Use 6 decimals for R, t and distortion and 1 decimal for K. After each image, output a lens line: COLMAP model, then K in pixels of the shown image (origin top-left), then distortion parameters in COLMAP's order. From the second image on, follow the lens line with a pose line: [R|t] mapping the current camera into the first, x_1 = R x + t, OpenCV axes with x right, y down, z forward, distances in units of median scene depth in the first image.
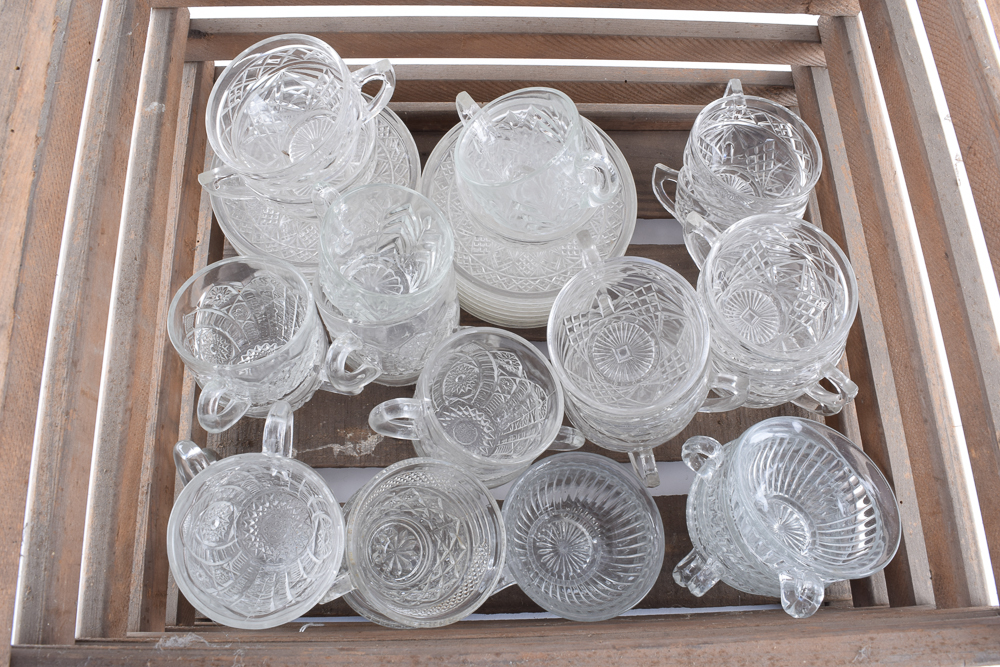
lens RADIAL K [[810.5, 0, 500.0], [0, 810.5, 333.5], [0, 0, 1]] dist [-0.085171, -0.001196]
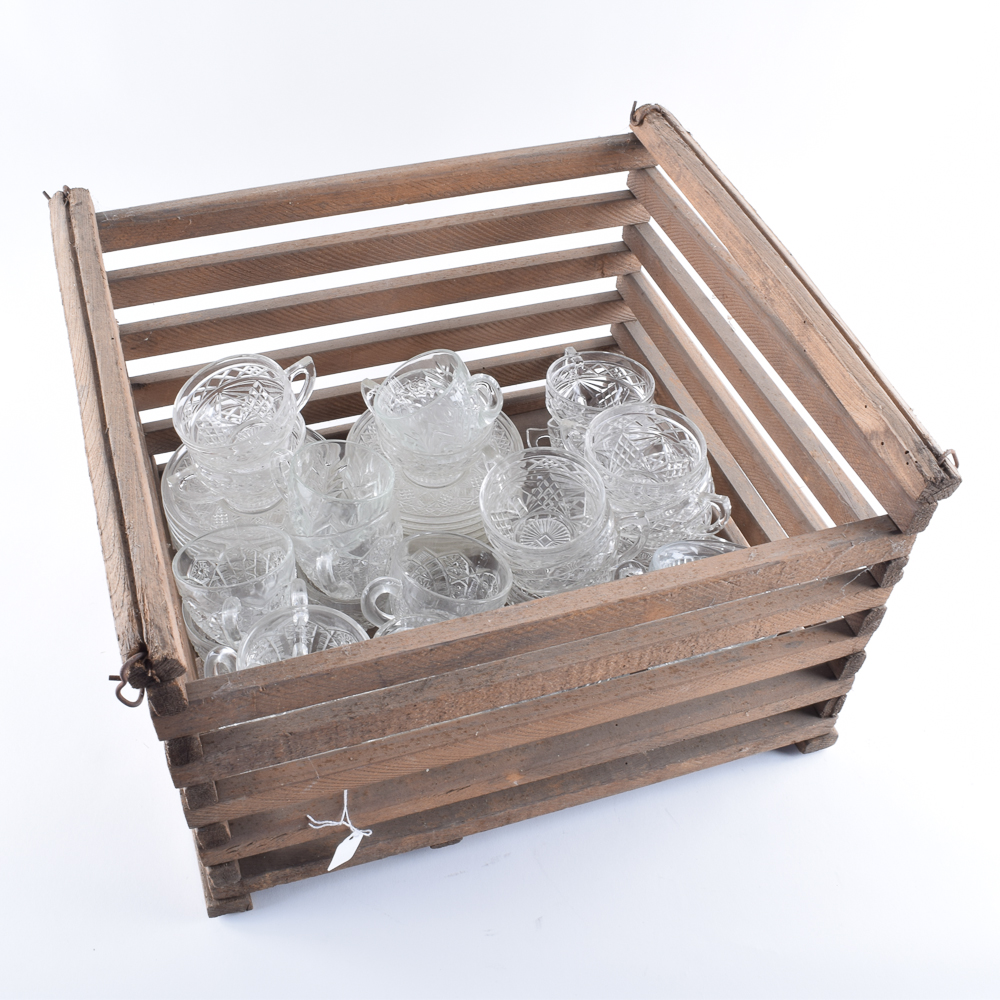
lens RADIAL K [[1327.9, 0, 500.0], [0, 1327.9, 500.0], [0, 0, 1]] dist [-0.005357, -0.009108]
pose [[0.953651, -0.219839, 0.205479, -0.300608], [0.286491, 0.872190, -0.396494, 0.720843], [-0.092052, 0.436984, 0.894746, -0.773263]]
